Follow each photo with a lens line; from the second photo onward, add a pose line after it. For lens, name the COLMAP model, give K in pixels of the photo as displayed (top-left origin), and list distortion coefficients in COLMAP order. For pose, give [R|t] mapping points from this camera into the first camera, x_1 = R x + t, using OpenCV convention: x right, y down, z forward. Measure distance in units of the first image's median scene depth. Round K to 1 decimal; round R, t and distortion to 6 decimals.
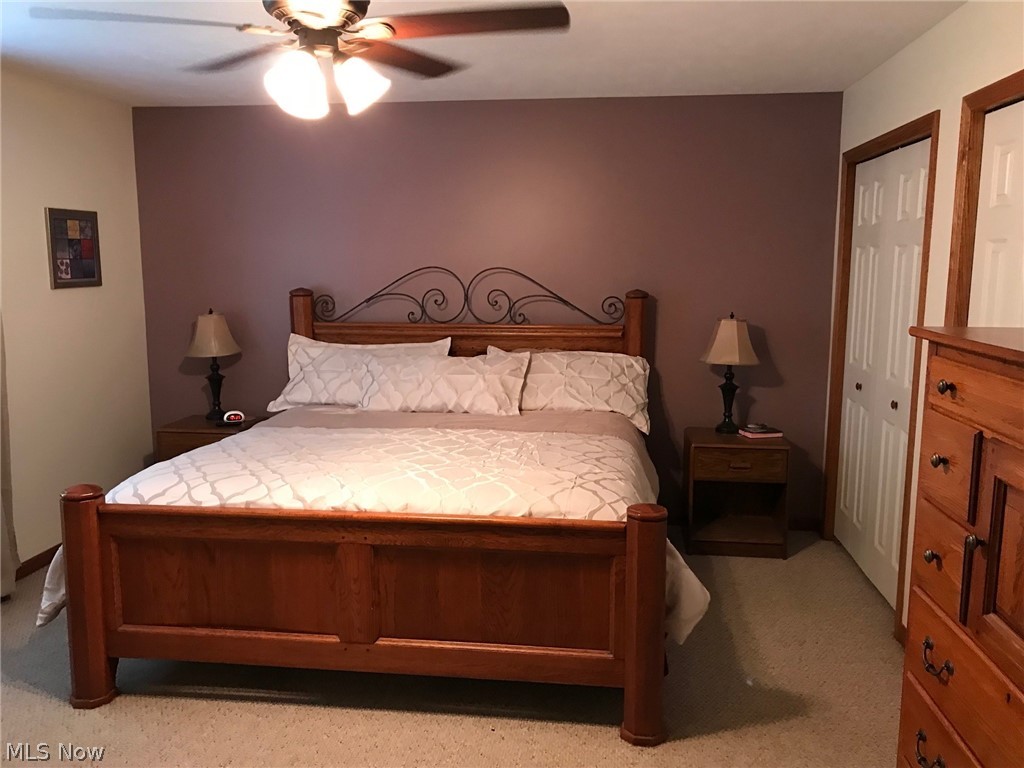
lens RADIAL K [[813.2, 0, 512.2], [0, 813.2, 393.4], [0, 0, 1]] dist [0.001719, -0.001781]
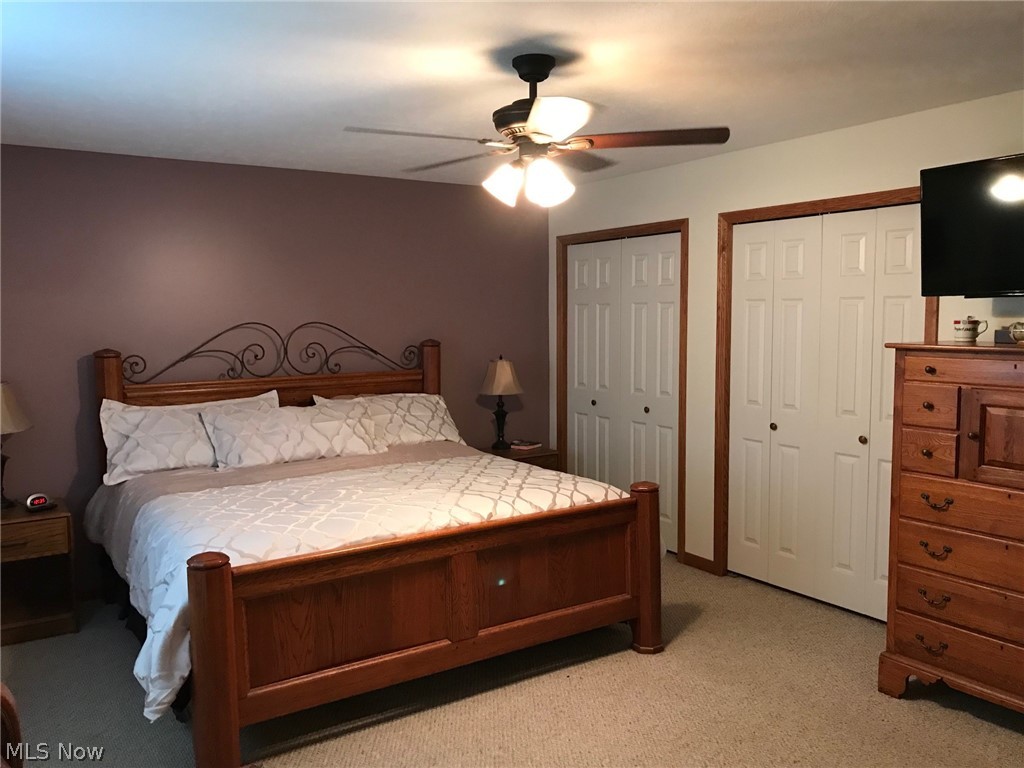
lens RADIAL K [[837.6, 0, 512.0], [0, 837.6, 384.0], [0, 0, 1]] dist [0.066324, -0.199791]
pose [[0.766789, -0.066318, 0.638464, -0.580587], [0.113279, 0.993018, -0.032901, -0.008522], [-0.631824, 0.097553, 0.768948, -0.010812]]
